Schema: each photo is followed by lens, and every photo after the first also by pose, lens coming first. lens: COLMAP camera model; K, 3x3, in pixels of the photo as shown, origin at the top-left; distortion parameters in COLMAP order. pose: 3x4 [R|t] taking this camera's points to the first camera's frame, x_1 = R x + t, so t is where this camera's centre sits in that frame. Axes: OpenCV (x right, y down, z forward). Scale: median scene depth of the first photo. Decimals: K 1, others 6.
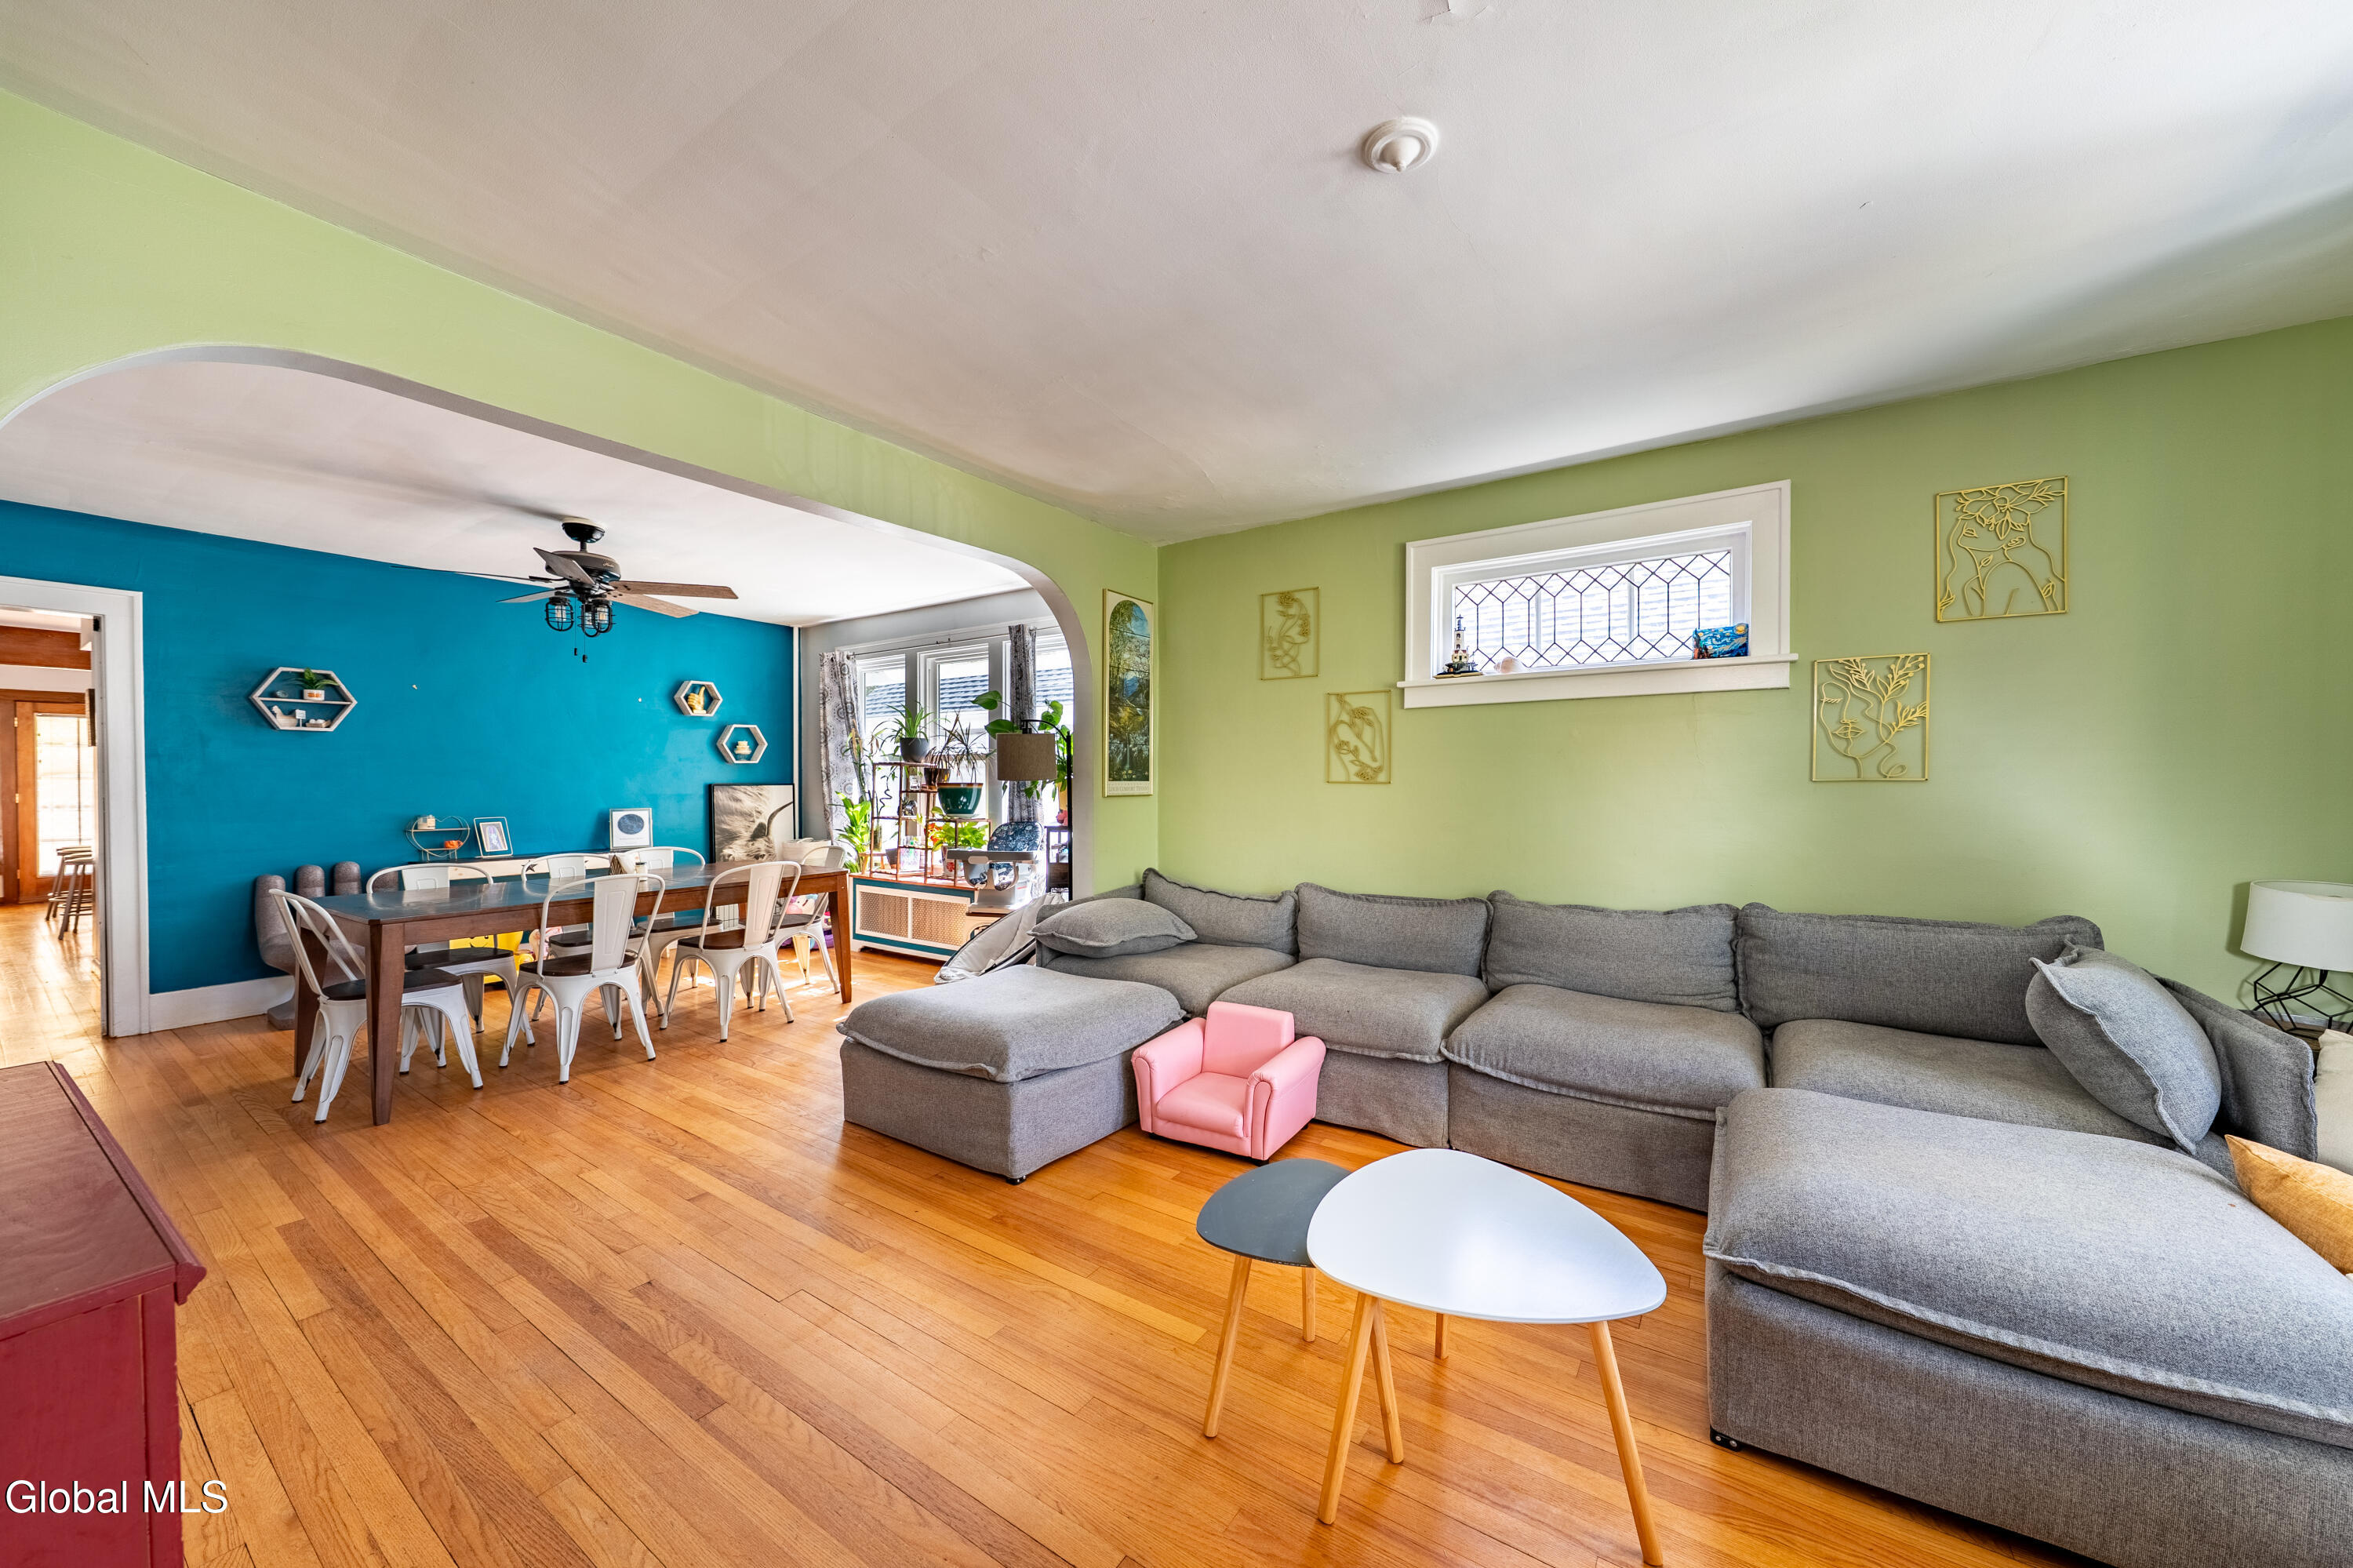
lens RADIAL K [[808.0, 0, 1231.0], [0, 808.0, 789.0], [0, 0, 1]] dist [0.000443, 0.000497]
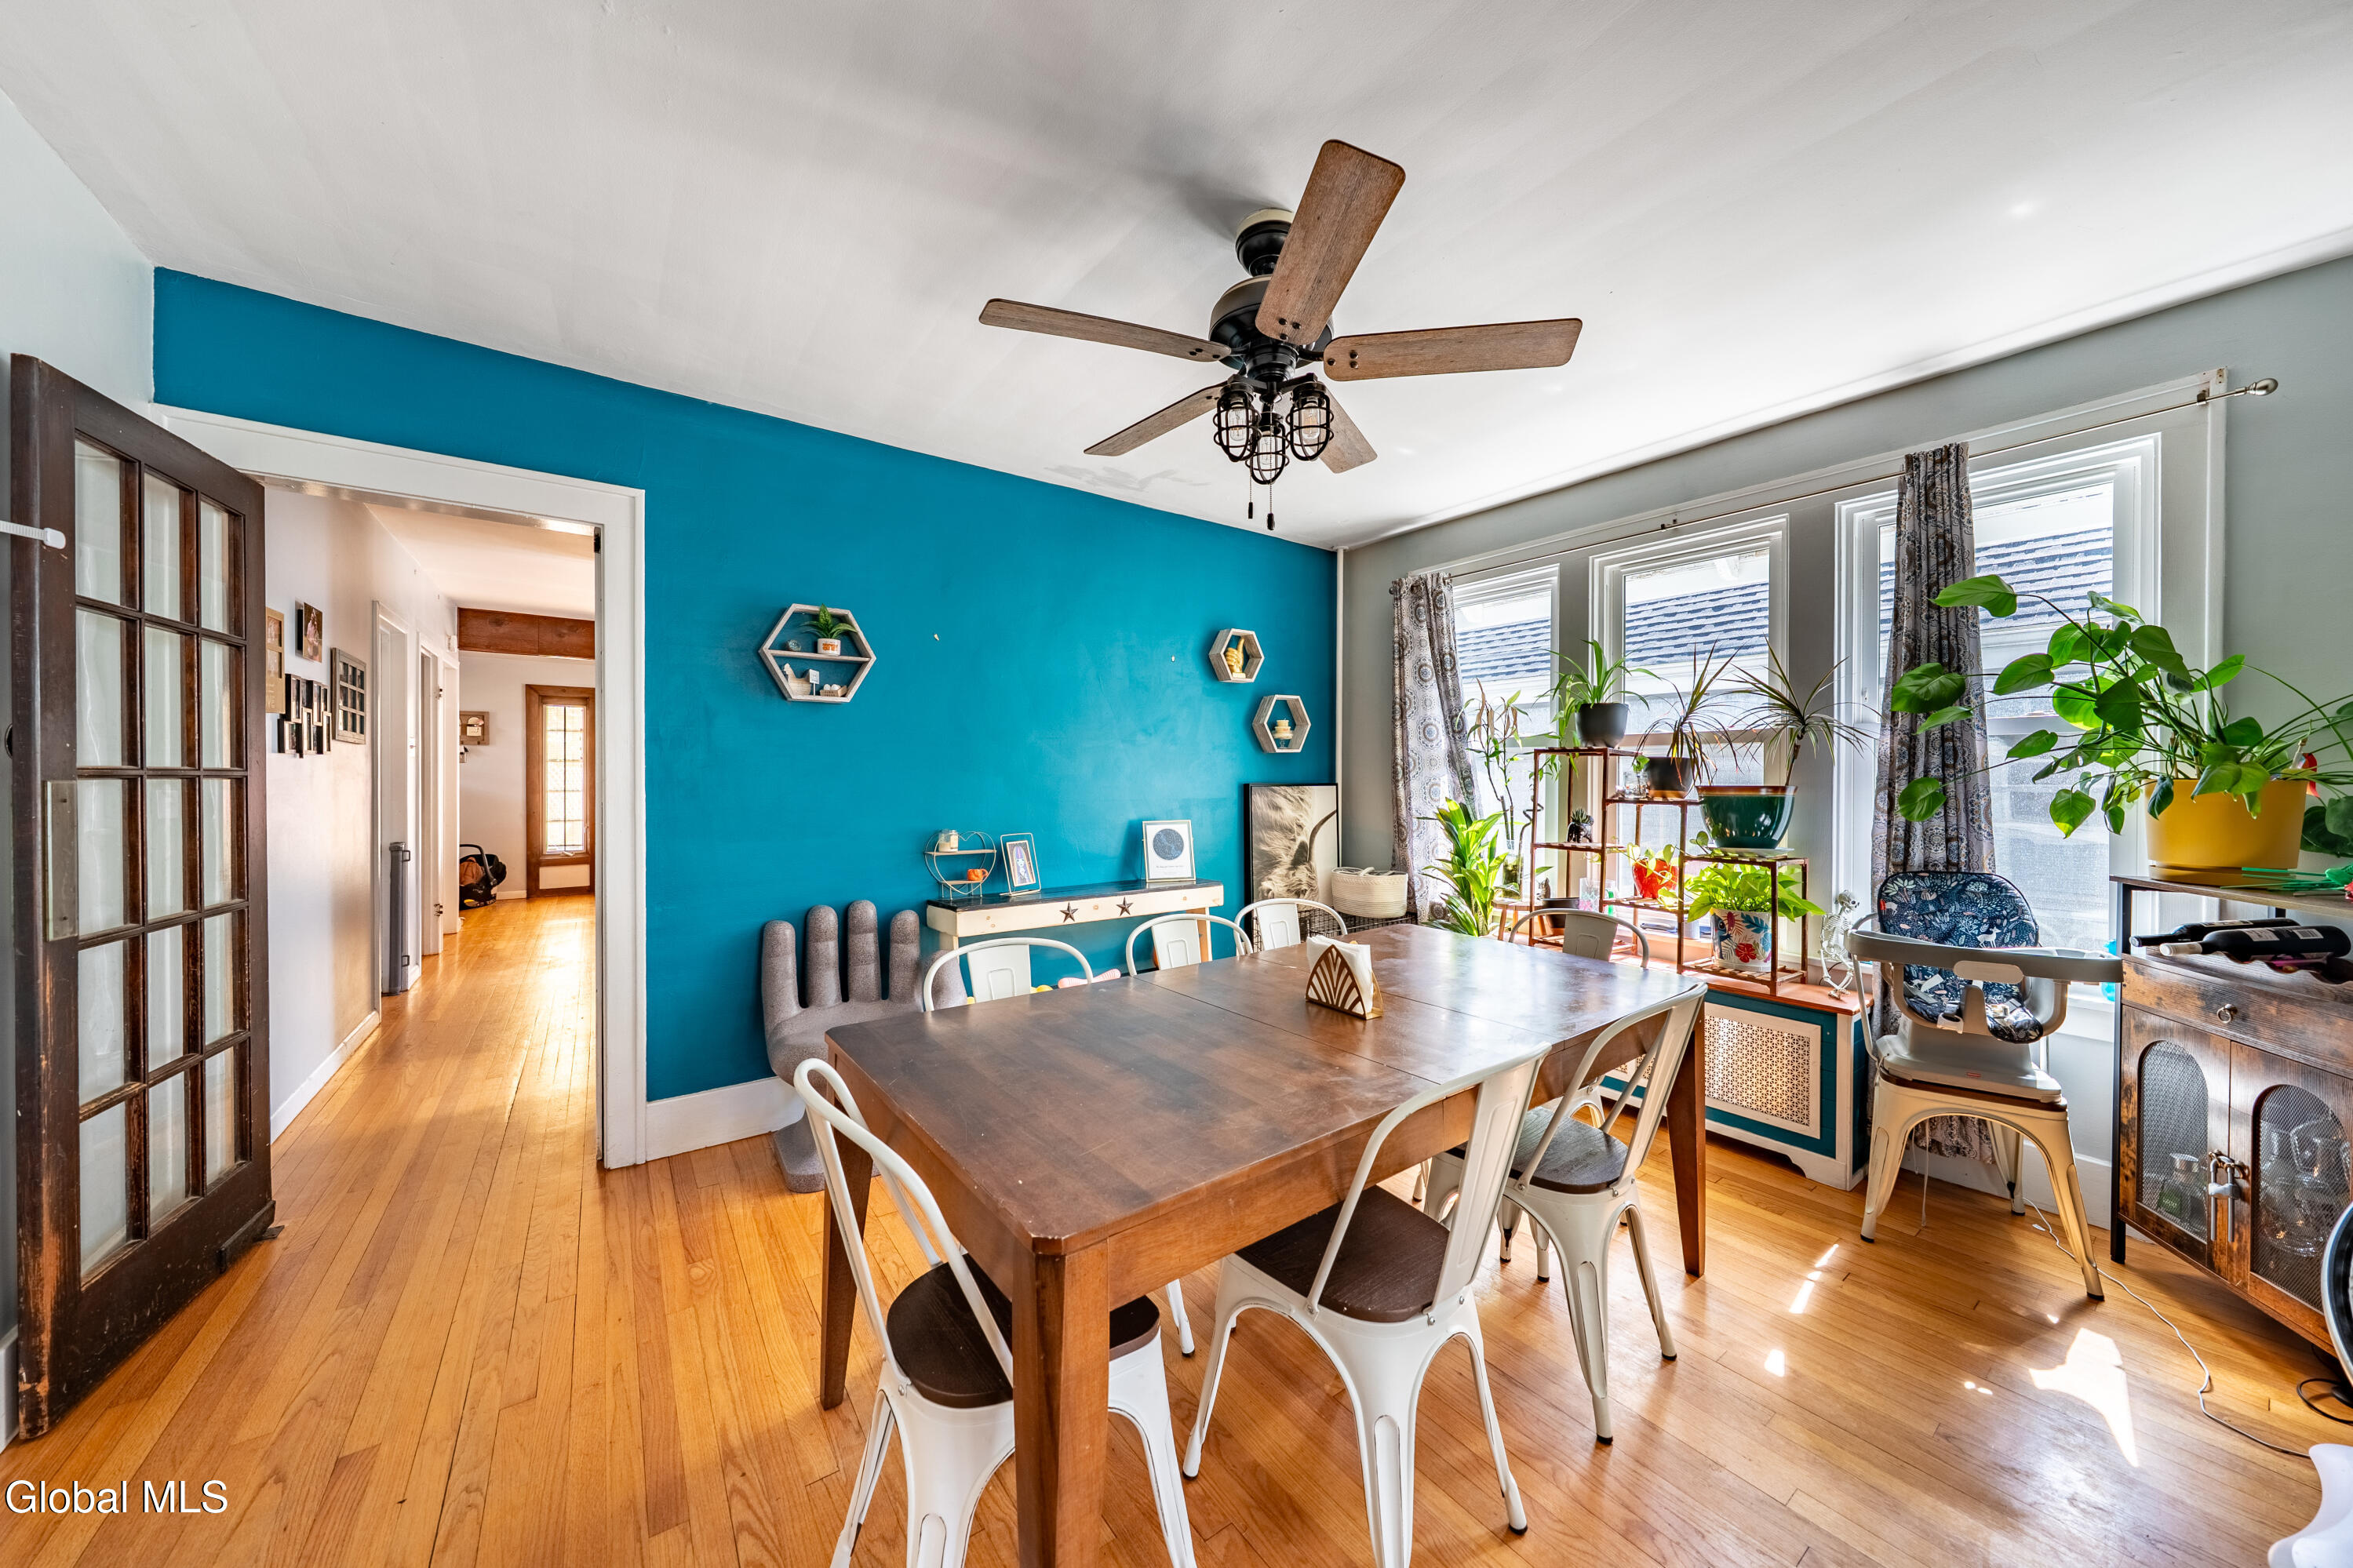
lens RADIAL K [[807.8, 0, 1168.9], [0, 807.8, 782.5], [0, 0, 1]] dist [0.000443, 0.000497]
pose [[0.920096, 0.007264, -0.391625, -0.613039], [-0.008636, 0.999961, -0.001742, -0.007434], [0.391598, 0.004985, 0.920123, 0.498066]]
